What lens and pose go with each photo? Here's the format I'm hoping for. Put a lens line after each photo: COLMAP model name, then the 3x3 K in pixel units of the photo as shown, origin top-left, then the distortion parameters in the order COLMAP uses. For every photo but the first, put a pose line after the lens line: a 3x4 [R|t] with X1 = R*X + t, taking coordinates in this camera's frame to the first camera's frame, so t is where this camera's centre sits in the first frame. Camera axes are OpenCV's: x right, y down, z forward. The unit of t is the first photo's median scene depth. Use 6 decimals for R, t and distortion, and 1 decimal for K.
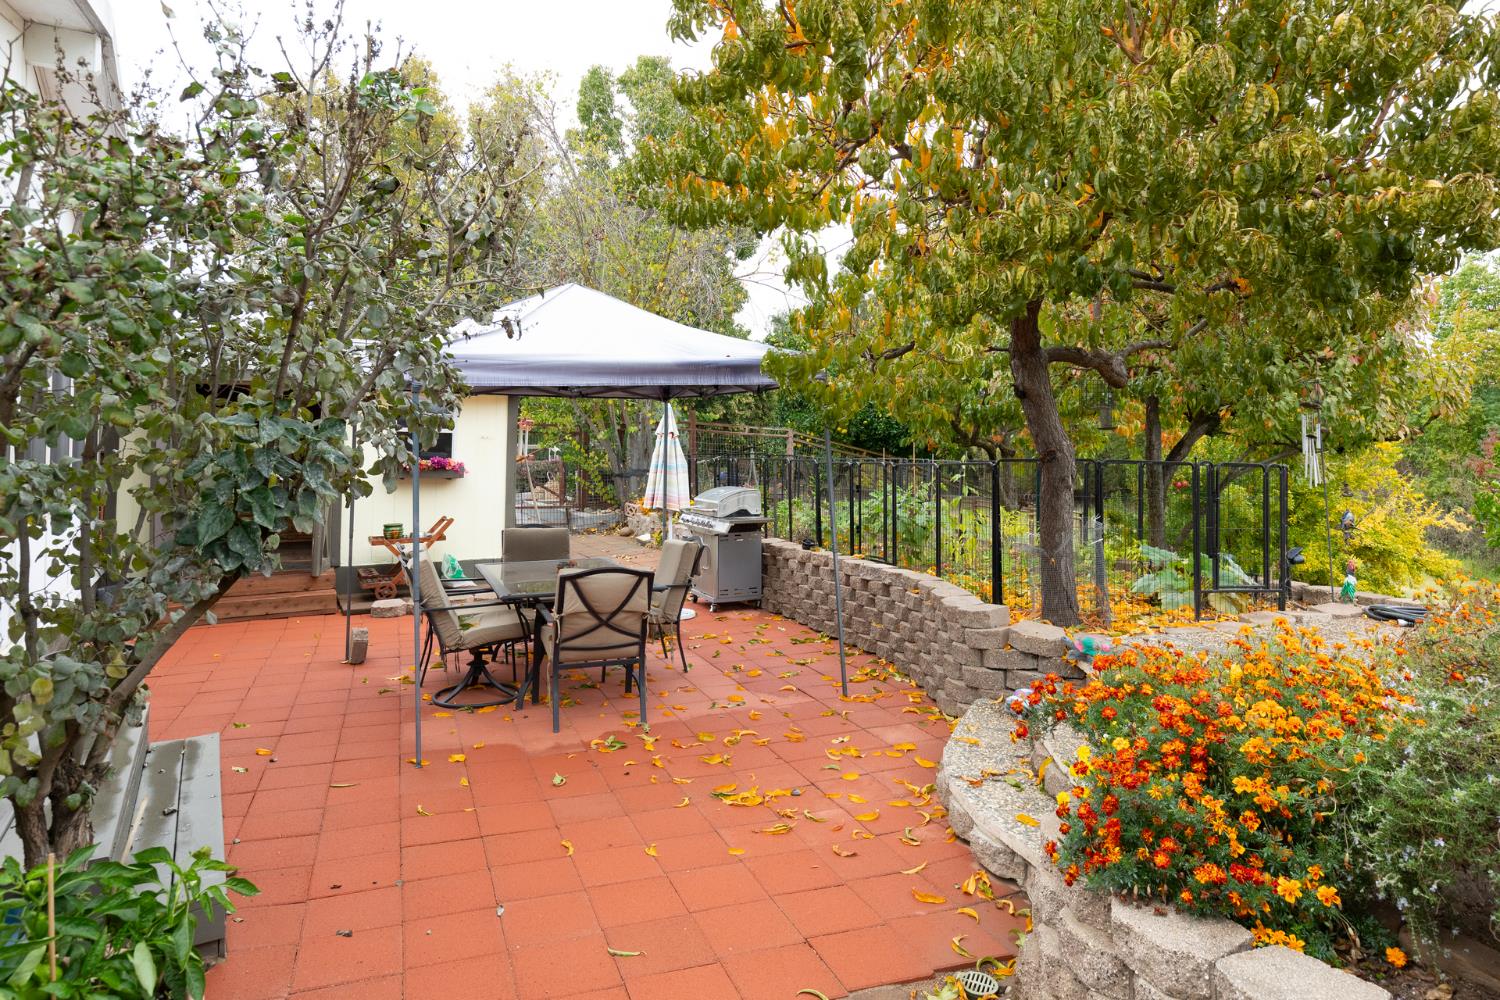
lens RADIAL K [[908.0, 0, 751.6], [0, 908.0, 450.0], [0, 0, 1]] dist [0.074628, 0.000113]
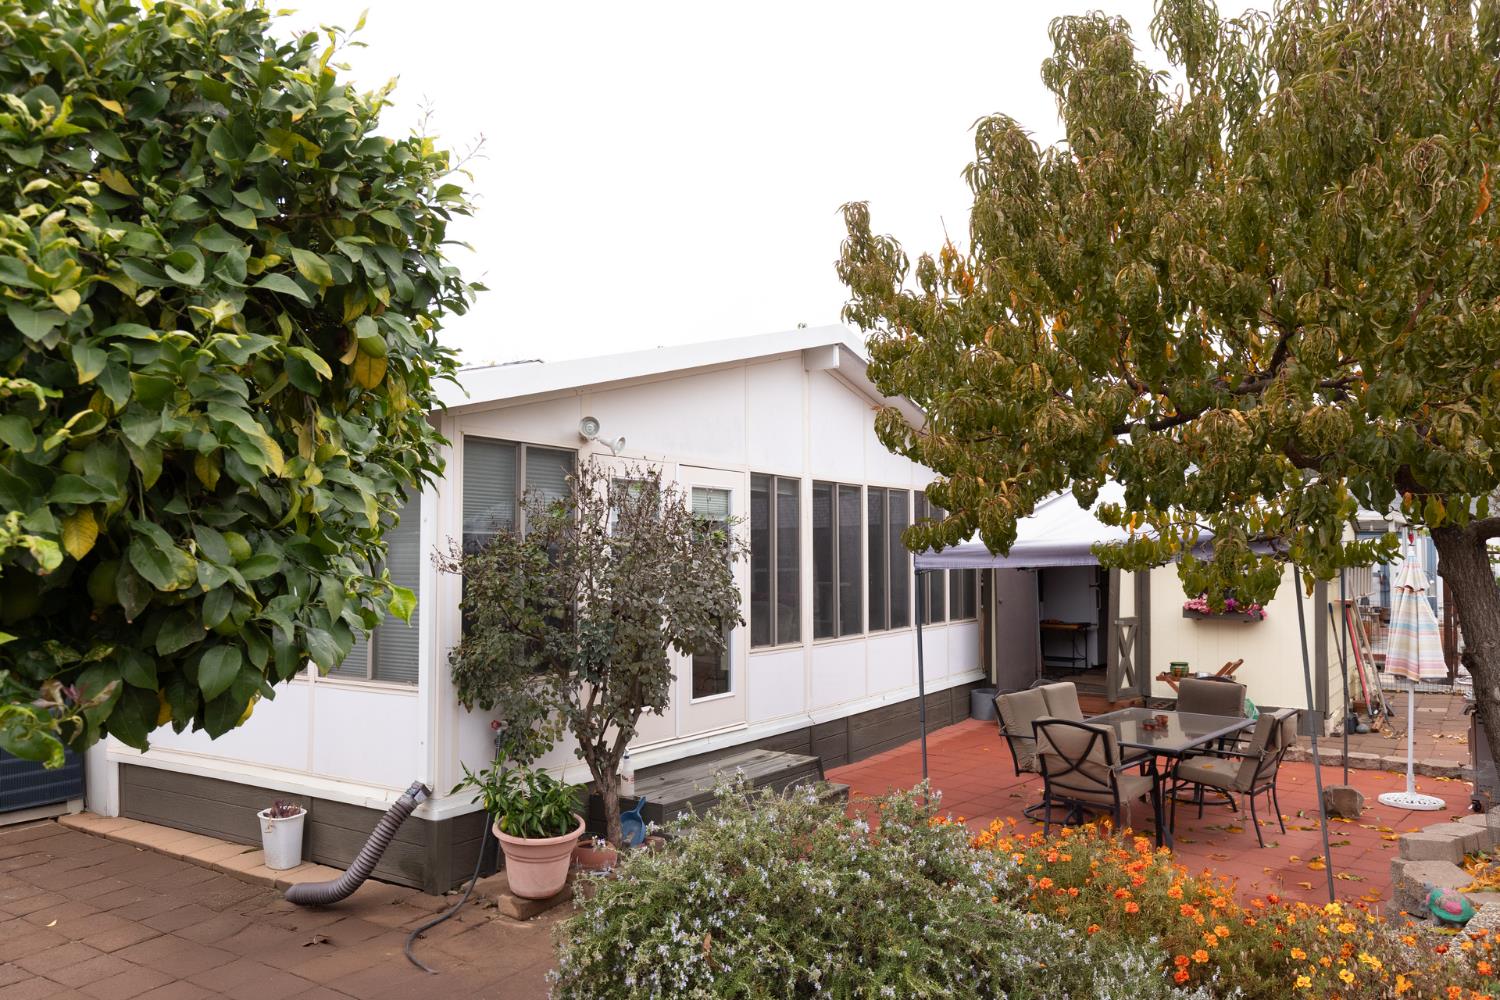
lens RADIAL K [[1079.3, 0, 748.5], [0, 1079.3, 520.2], [0, 0, 1]] dist [-0.001982, 0.000805]
pose [[0.422078, -0.024303, -0.906234, 0.550230], [0.003562, 0.999677, -0.025150, -0.055714], [0.906553, 0.007387, 0.422028, 0.024746]]
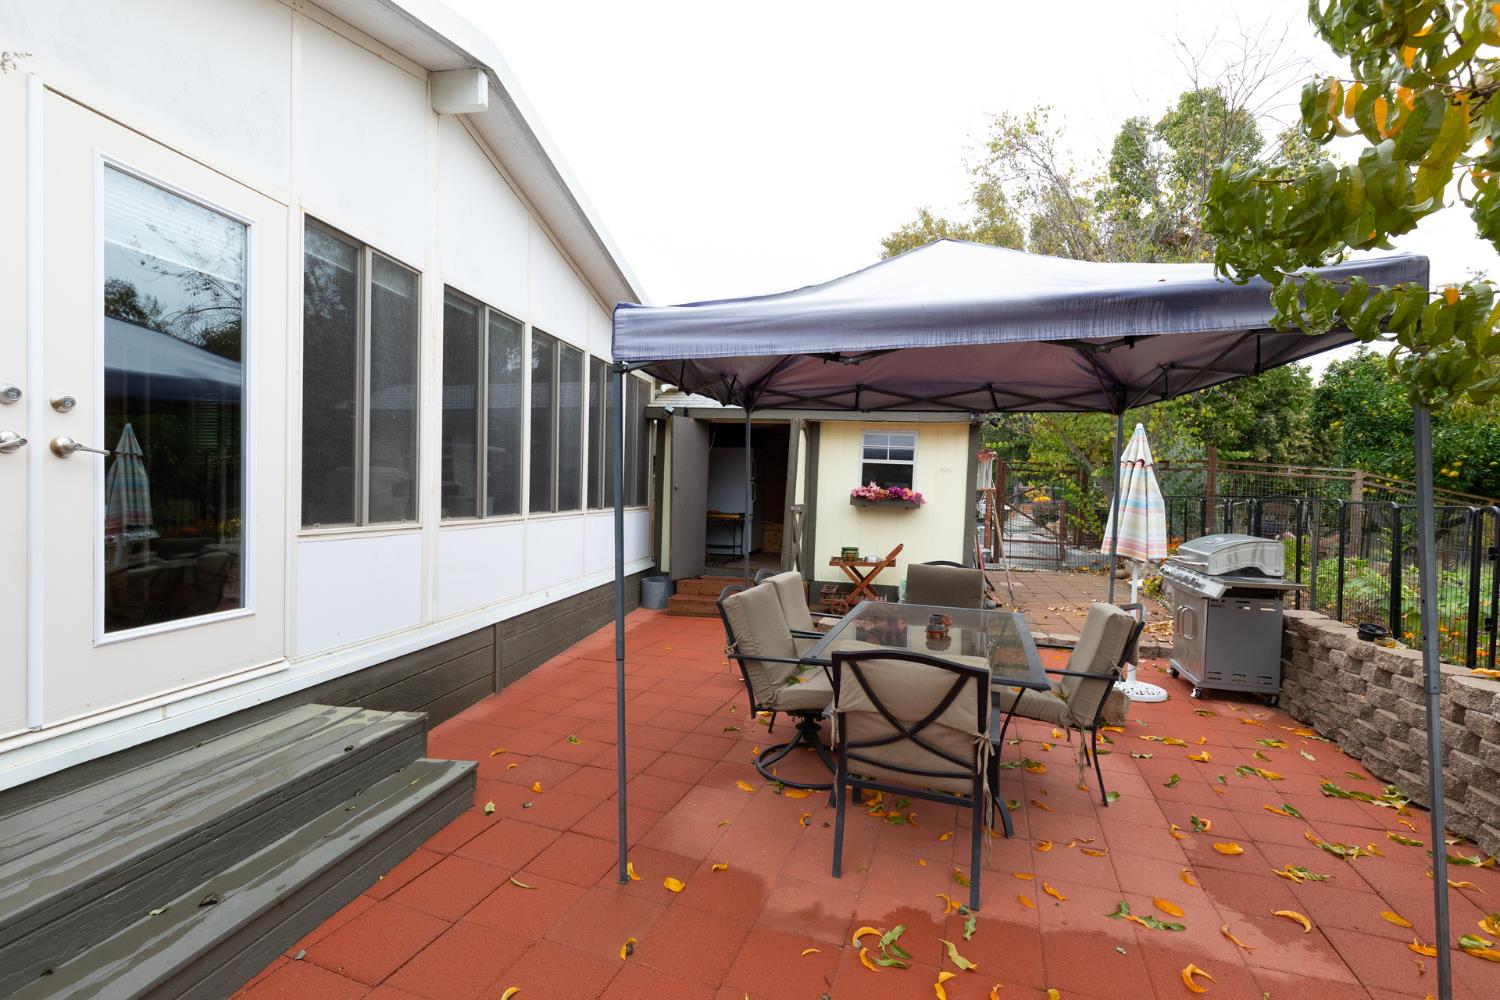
lens RADIAL K [[659.2, 0, 765.6], [0, 659.2, 504.8], [0, 0, 1]] dist [0.008438, -0.000510]
pose [[0.766865, 0.039490, -0.640593, 0.030185], [-0.028215, 0.999215, 0.027821, 0.011991], [0.641188, -0.003261, 0.767377, 0.352126]]
